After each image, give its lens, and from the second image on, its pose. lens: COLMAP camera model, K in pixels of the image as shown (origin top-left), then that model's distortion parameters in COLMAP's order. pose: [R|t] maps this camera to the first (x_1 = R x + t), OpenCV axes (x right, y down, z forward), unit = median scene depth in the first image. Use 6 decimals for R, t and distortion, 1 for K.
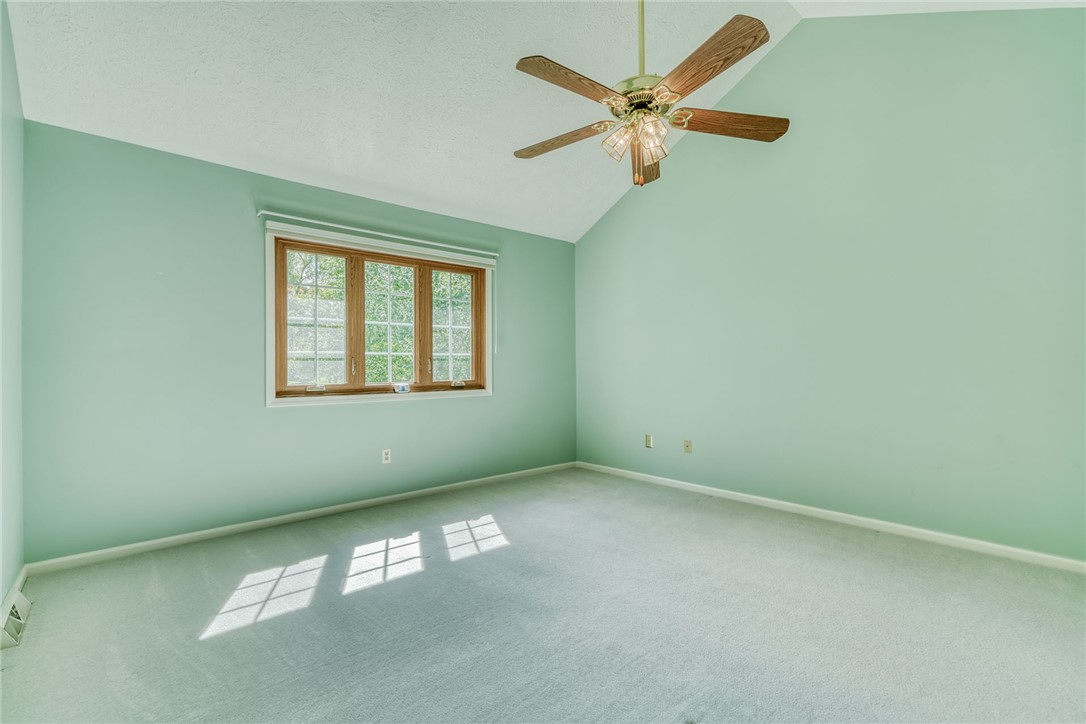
lens RADIAL K [[492.4, 0, 548.0], [0, 492.4, 361.4], [0, 0, 1]] dist [0.012809, -0.001206]
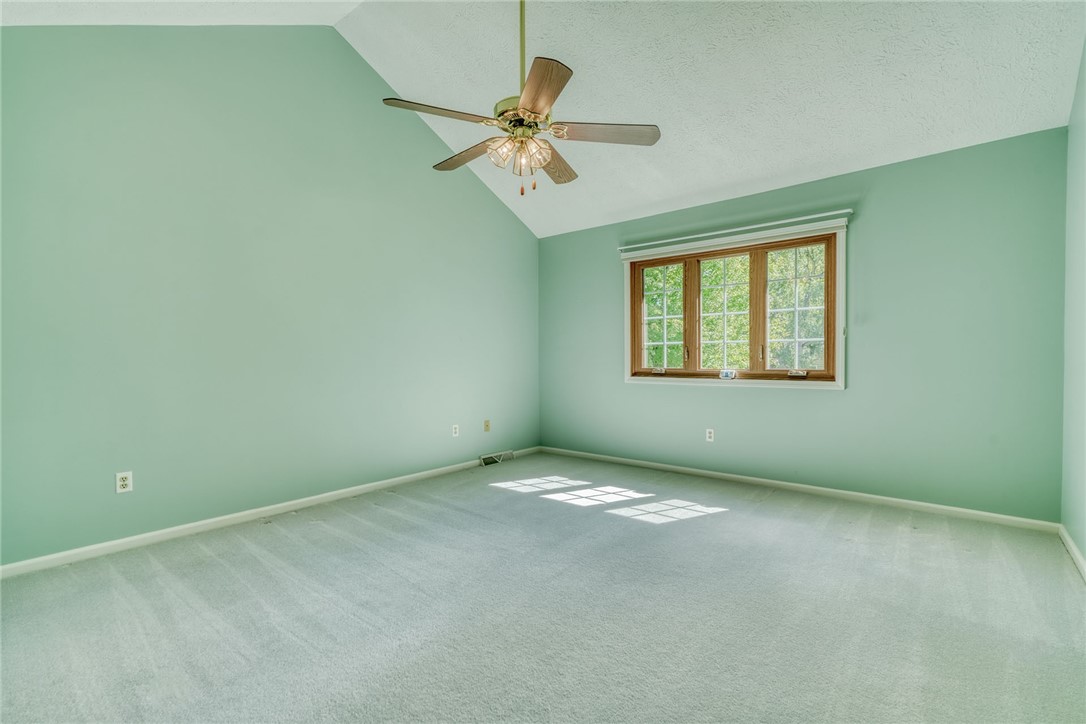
lens RADIAL K [[492.4, 0, 545.3], [0, 492.4, 364.6], [0, 0, 1]] dist [0.012809, -0.001206]
pose [[0.146274, 0.023375, -0.988968, 0.751304], [0.018088, 0.999490, 0.026299, -0.001809], [0.989079, -0.021735, 0.145776, 0.503676]]
